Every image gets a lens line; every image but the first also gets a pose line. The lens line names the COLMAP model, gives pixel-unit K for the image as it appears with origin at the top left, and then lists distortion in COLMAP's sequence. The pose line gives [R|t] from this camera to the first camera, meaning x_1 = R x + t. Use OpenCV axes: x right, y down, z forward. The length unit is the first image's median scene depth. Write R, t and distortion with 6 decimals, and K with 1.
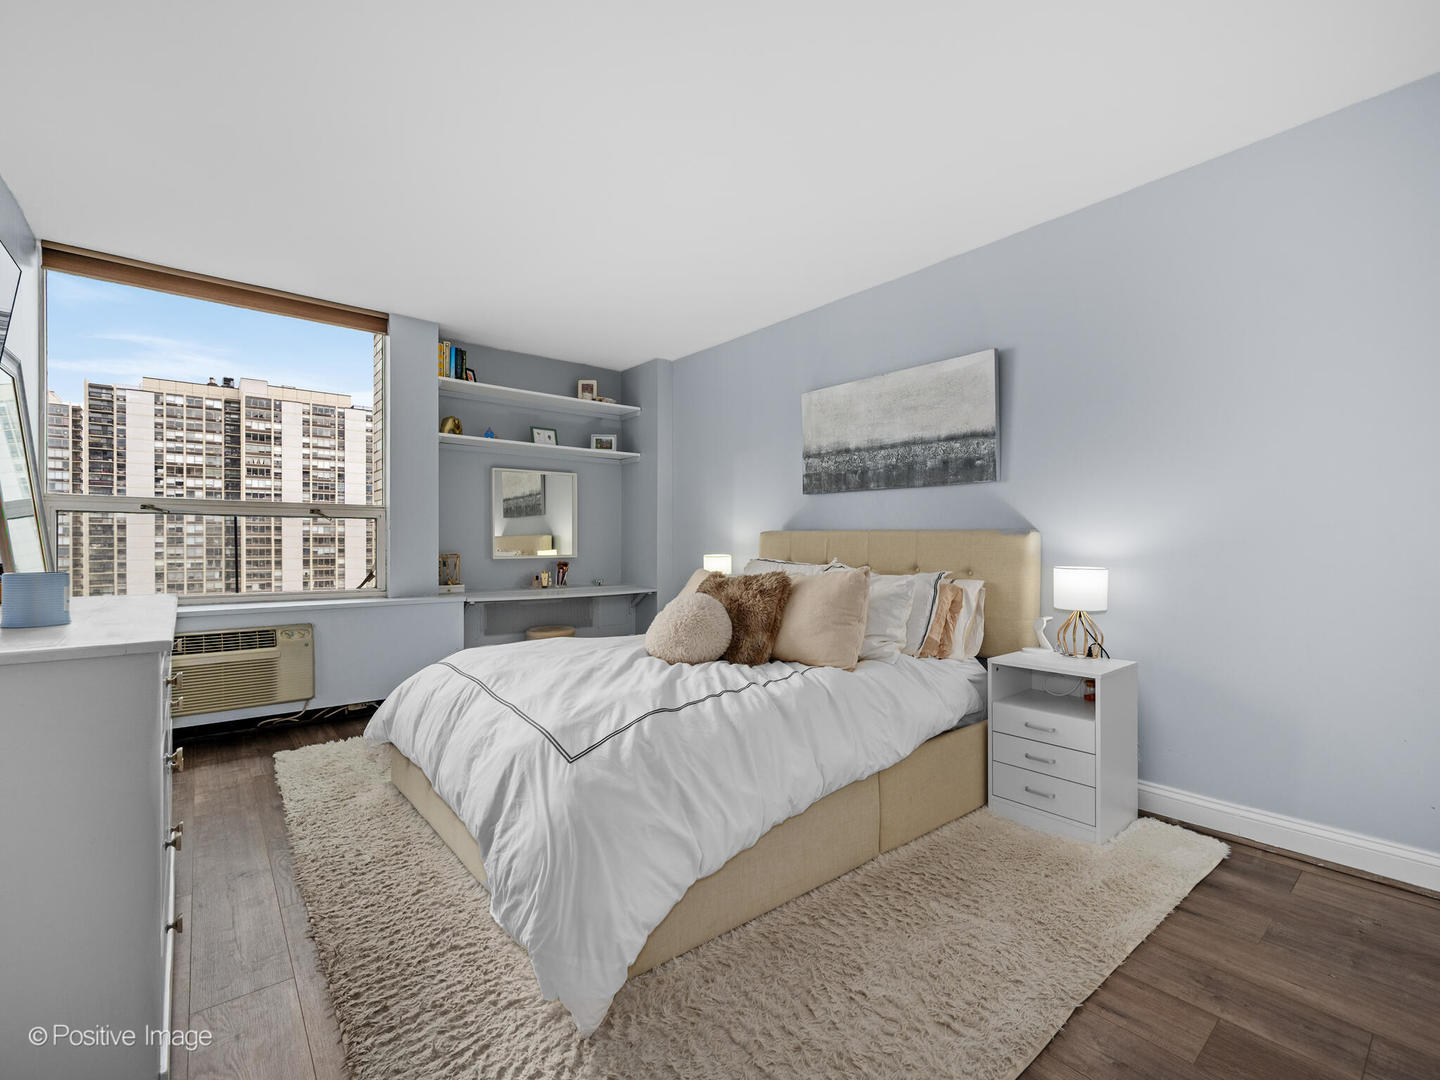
lens RADIAL K [[636.5, 0, 702.4], [0, 636.5, 554.4], [0, 0, 1]] dist [0.000459, 0.000032]
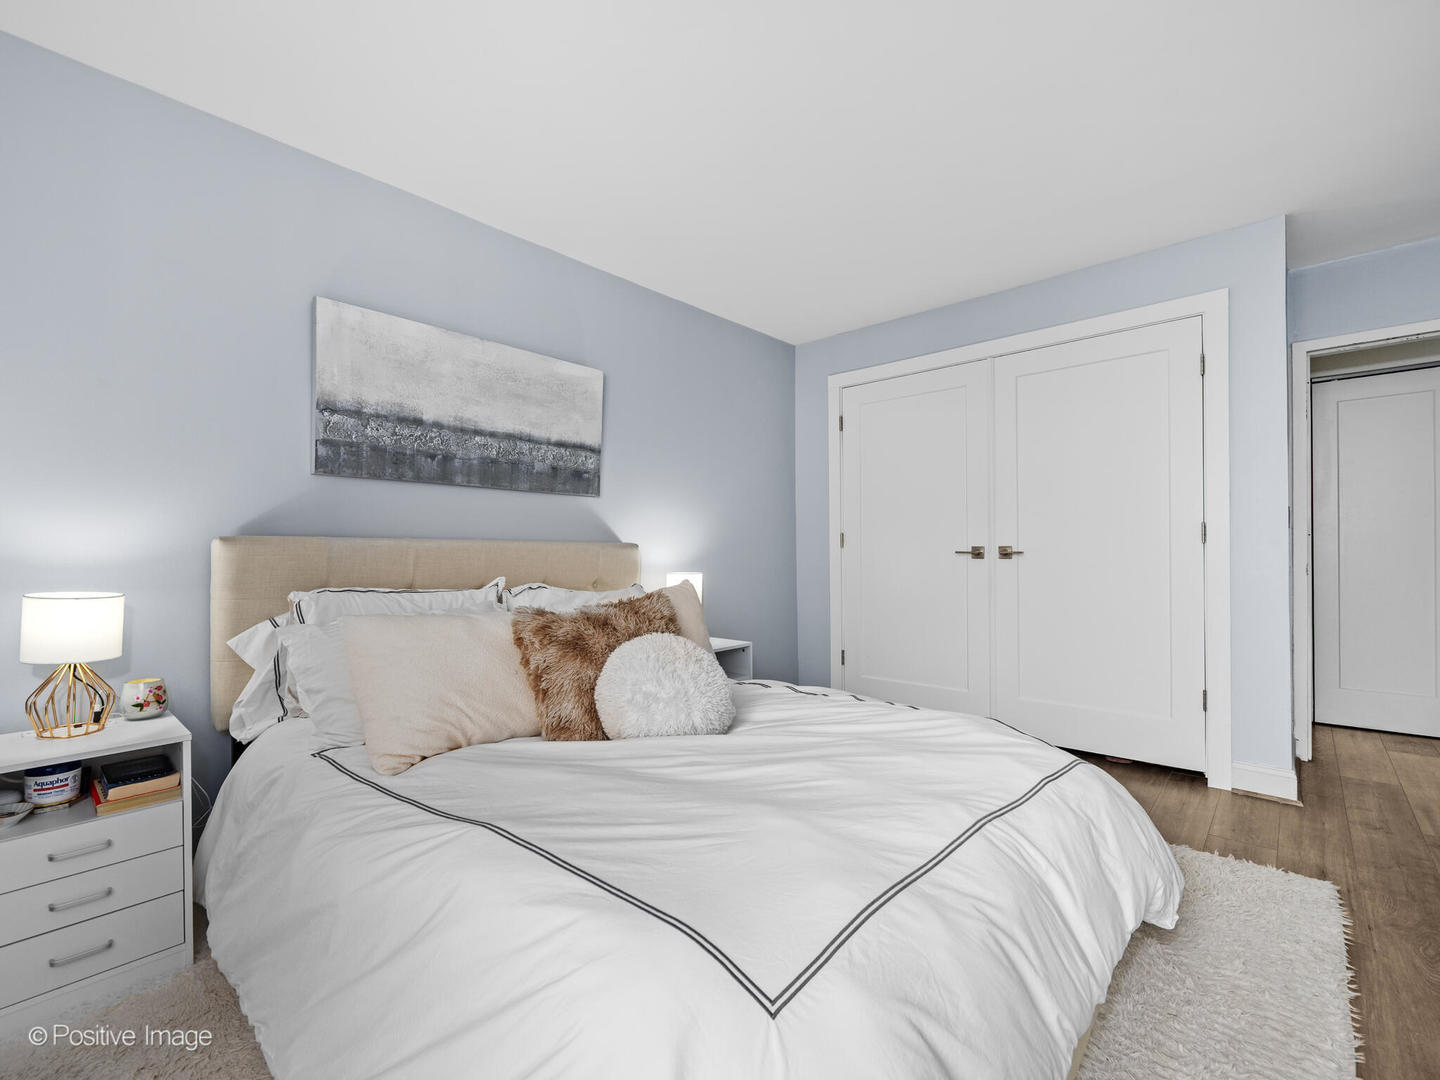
lens RADIAL K [[641.3, 0, 722.9], [0, 641.3, 544.3], [0, 0, 1]] dist [-0.000346, -0.000241]
pose [[-0.176720, 0.012212, 0.984185, -0.522822], [0.027728, 0.999588, -0.007424, -0.019062], [-0.983870, 0.025978, -0.176986, 0.838819]]
